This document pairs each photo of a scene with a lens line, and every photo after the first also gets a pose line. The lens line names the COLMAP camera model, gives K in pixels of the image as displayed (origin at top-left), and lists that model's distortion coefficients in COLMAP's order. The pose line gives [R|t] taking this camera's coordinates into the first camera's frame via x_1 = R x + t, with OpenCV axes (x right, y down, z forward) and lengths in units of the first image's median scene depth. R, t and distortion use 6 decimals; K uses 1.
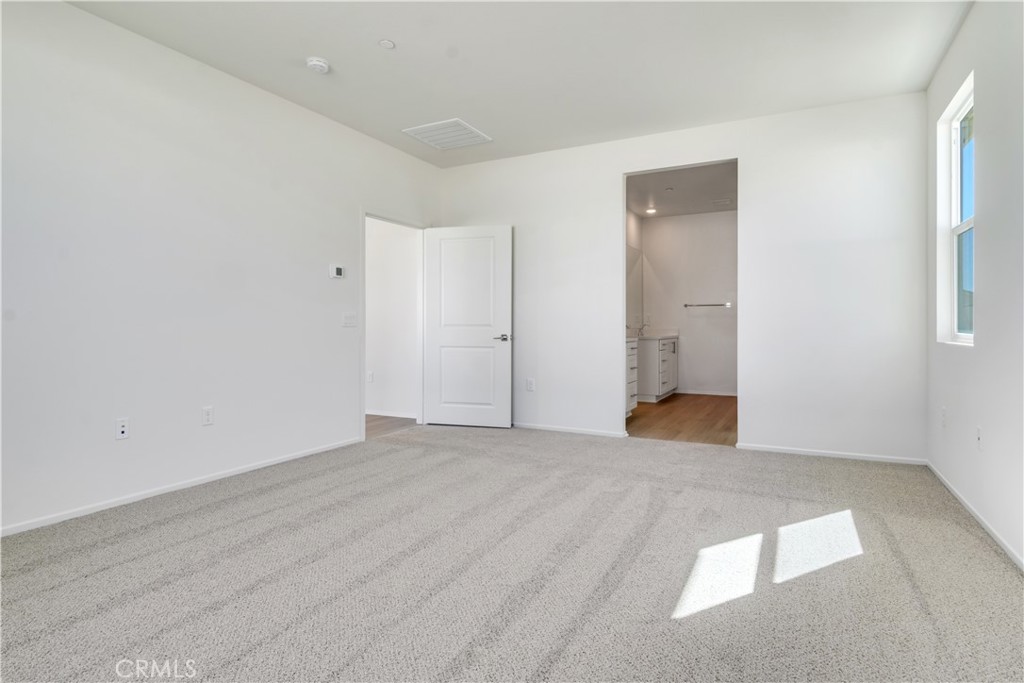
lens RADIAL K [[545.6, 0, 512.2], [0, 545.6, 326.6], [0, 0, 1]] dist [-0.000015, -0.000070]
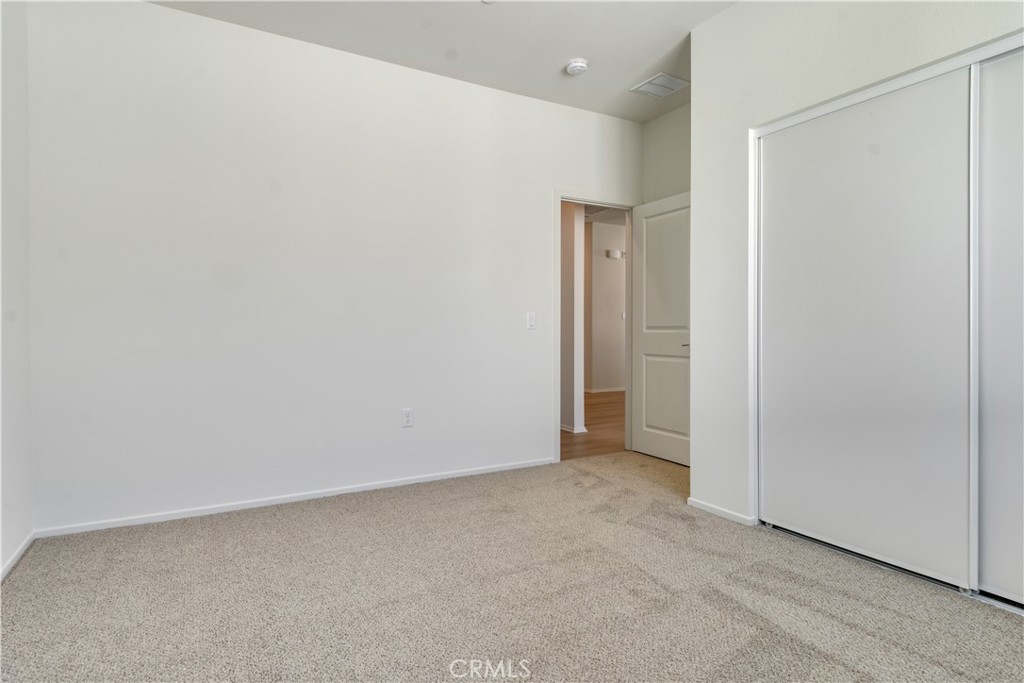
lens RADIAL K [[545.6, 0, 512.2], [0, 545.6, 326.6], [0, 0, 1]] dist [-0.000015, -0.000070]
pose [[0.852623, -0.002018, -0.522522, 0.130495], [-0.000747, 0.999987, -0.005080, 0.000909], [0.522525, 0.004721, 0.852611, 0.242050]]
